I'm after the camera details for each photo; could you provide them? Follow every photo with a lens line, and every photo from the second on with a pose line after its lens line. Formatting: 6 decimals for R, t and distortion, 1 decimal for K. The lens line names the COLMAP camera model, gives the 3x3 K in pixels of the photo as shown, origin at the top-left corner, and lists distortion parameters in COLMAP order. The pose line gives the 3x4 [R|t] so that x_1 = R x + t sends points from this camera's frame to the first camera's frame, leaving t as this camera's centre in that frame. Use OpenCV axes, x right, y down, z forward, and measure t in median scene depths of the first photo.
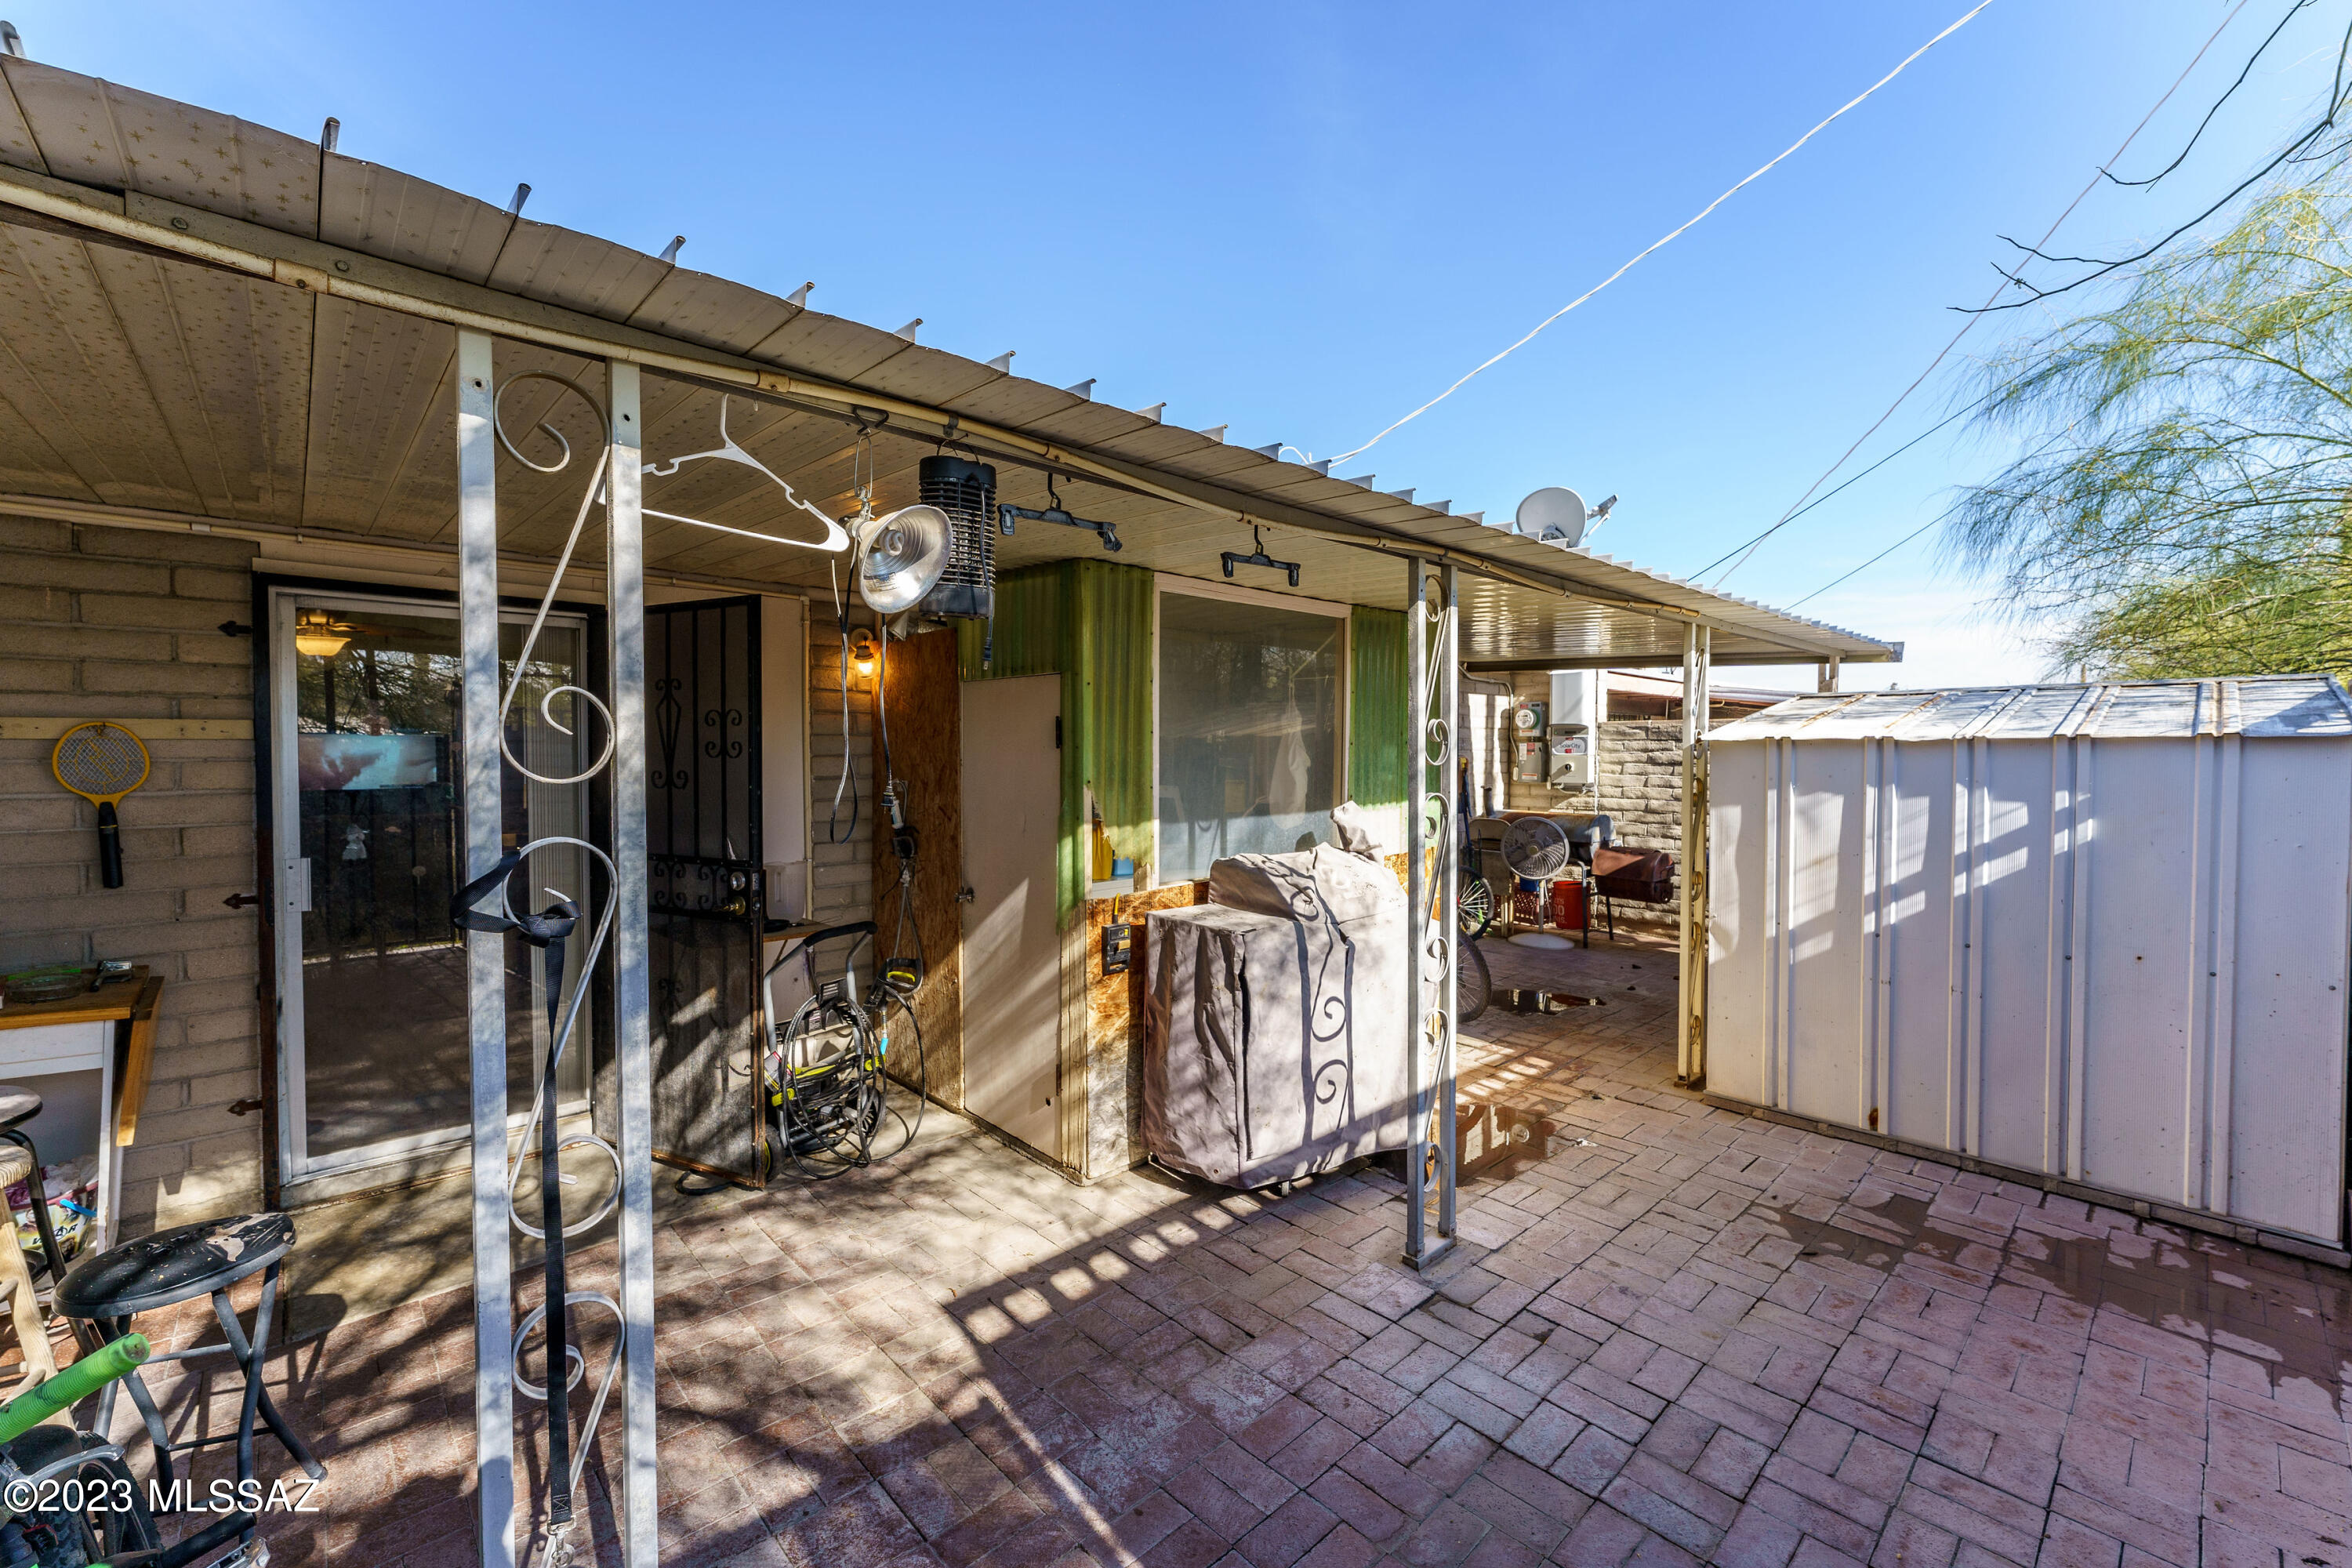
lens RADIAL K [[957.8, 0, 1167.9], [0, 957.8, 775.4], [0, 0, 1]] dist [-0.000879, 0.000067]
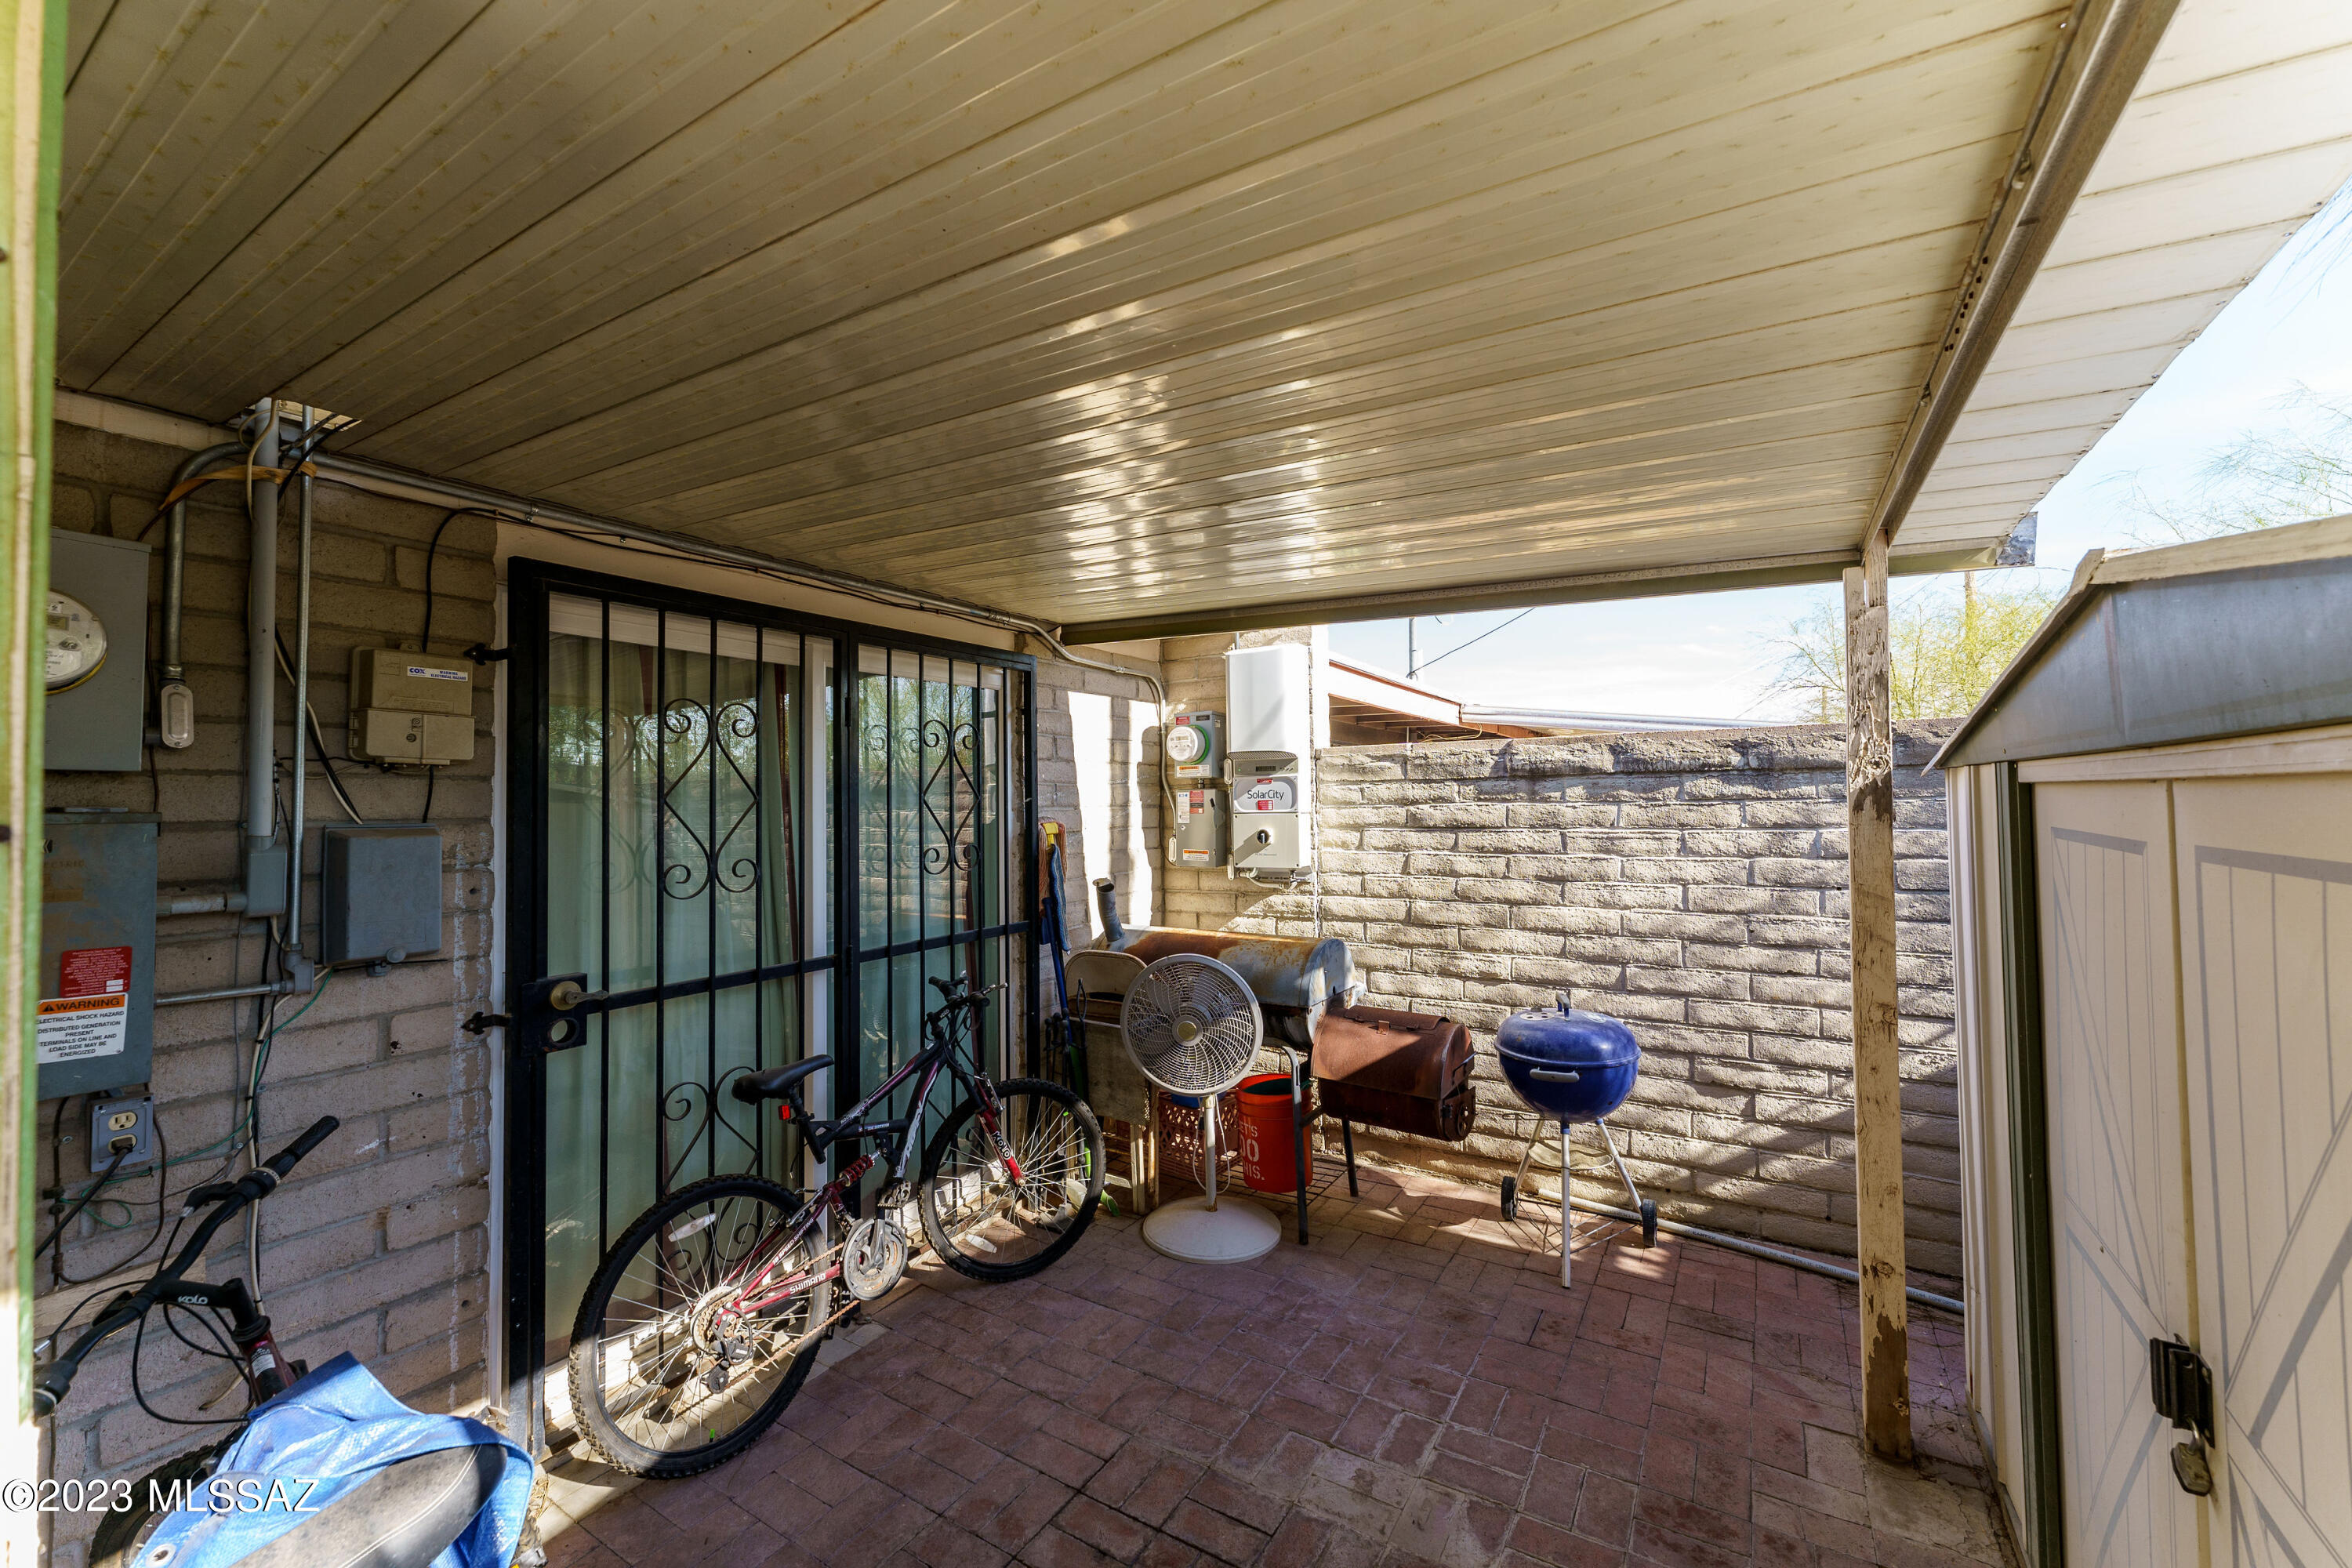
lens RADIAL K [[957.8, 0, 1167.9], [0, 957.8, 775.4], [0, 0, 1]] dist [-0.000879, 0.000067]
pose [[0.963710, -0.004194, 0.266917, 0.256057], [0.020361, 0.998119, -0.057833, -0.014101], [-0.266172, 0.061169, 0.961983, 0.571878]]
